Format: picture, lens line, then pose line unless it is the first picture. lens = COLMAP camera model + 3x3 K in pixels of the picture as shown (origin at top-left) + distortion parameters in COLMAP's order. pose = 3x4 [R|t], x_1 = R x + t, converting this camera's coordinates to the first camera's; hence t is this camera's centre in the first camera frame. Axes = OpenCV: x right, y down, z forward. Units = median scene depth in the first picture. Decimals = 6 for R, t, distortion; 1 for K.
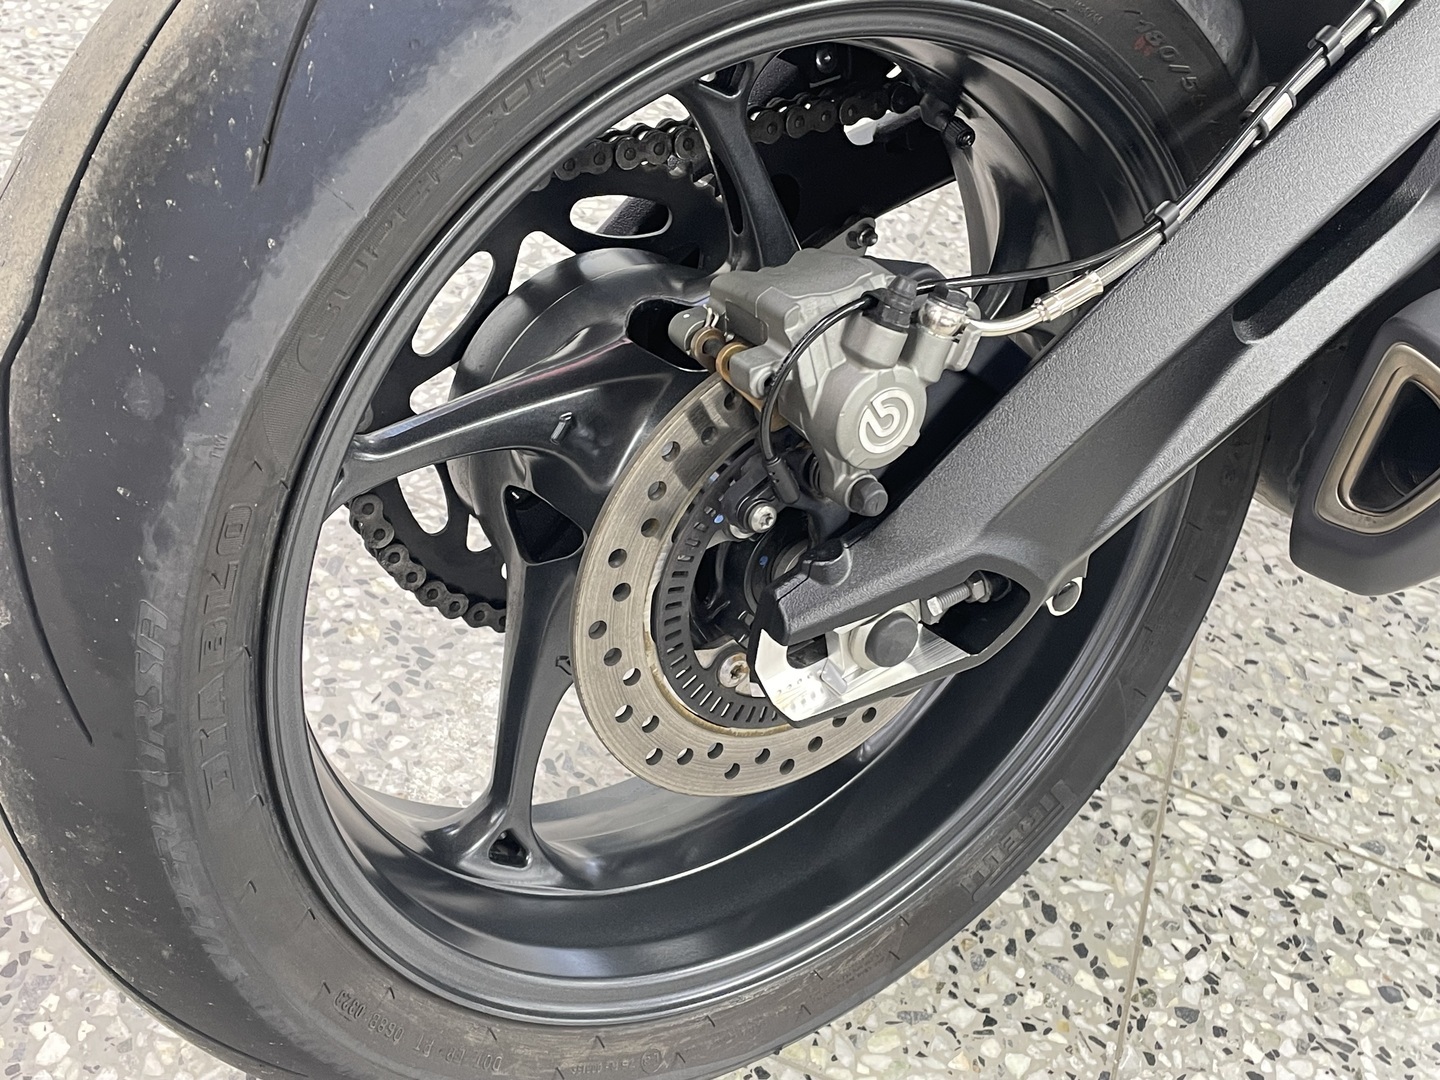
lens RADIAL K [[1750.5, 0, 723.0], [0, 1750.5, 547.1], [0, 0, 1]] dist [0.053255, 0.000000]
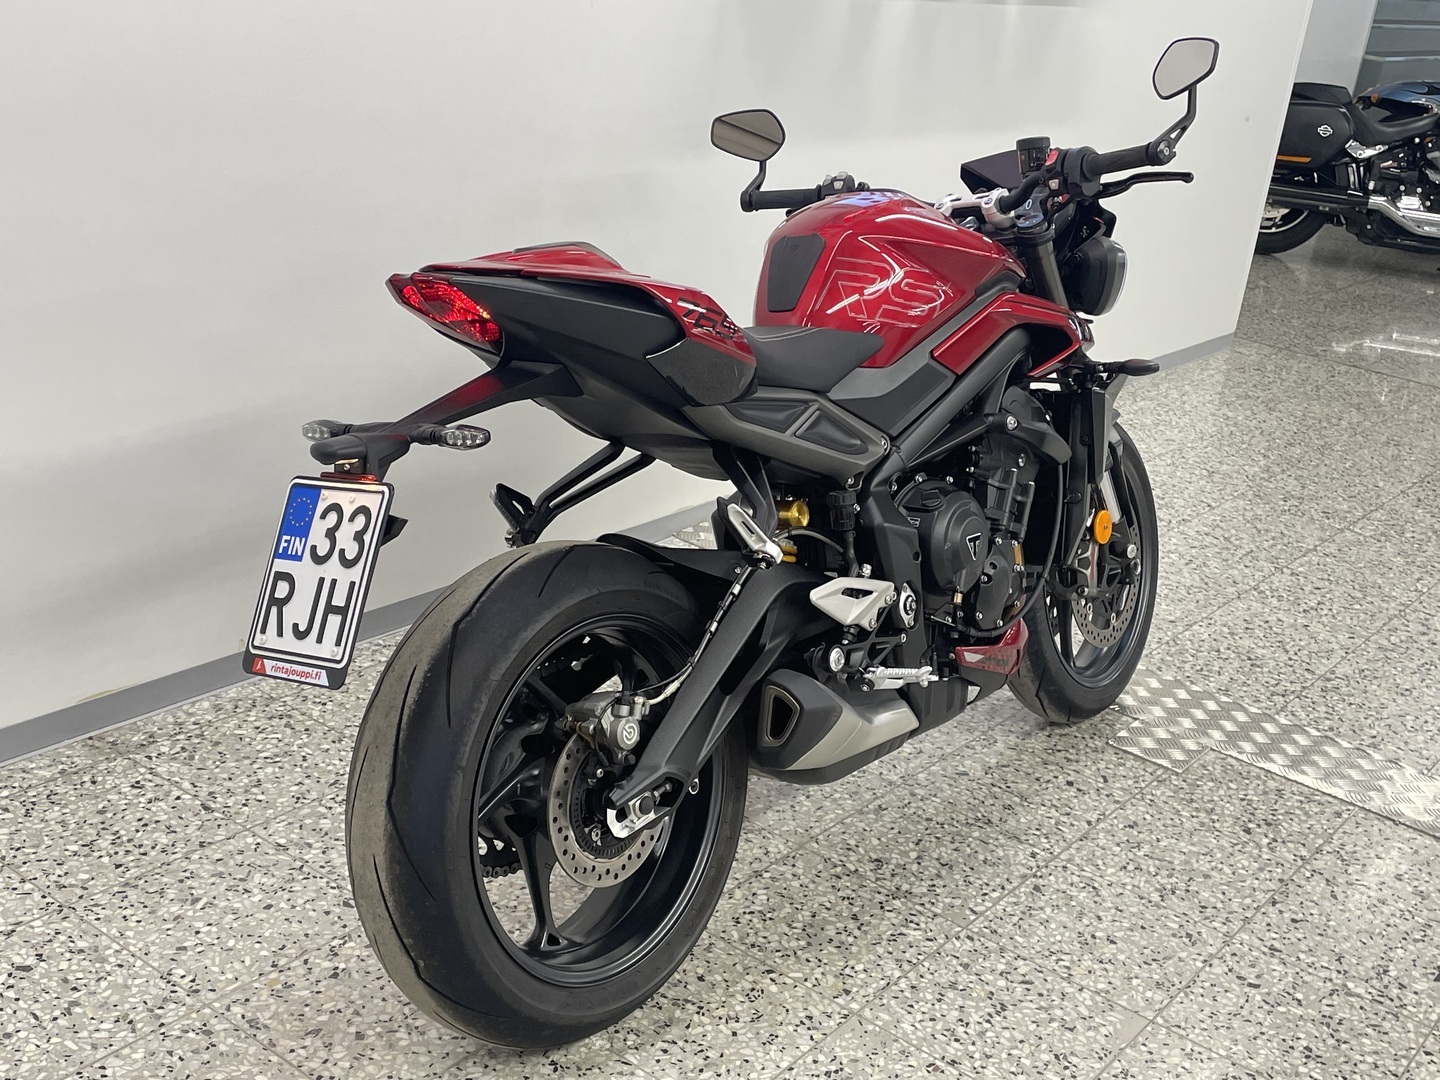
lens RADIAL K [[1750.5, 0, 720.7], [0, 1750.5, 539.8], [0, 0, 1]] dist [0.053255, 0.000000]
pose [[0.930856, -0.171760, 0.322499, -0.715982], [0.275864, 0.909131, -0.312057, 0.642337], [-0.239595, 0.379446, 0.893652, -2.027284]]
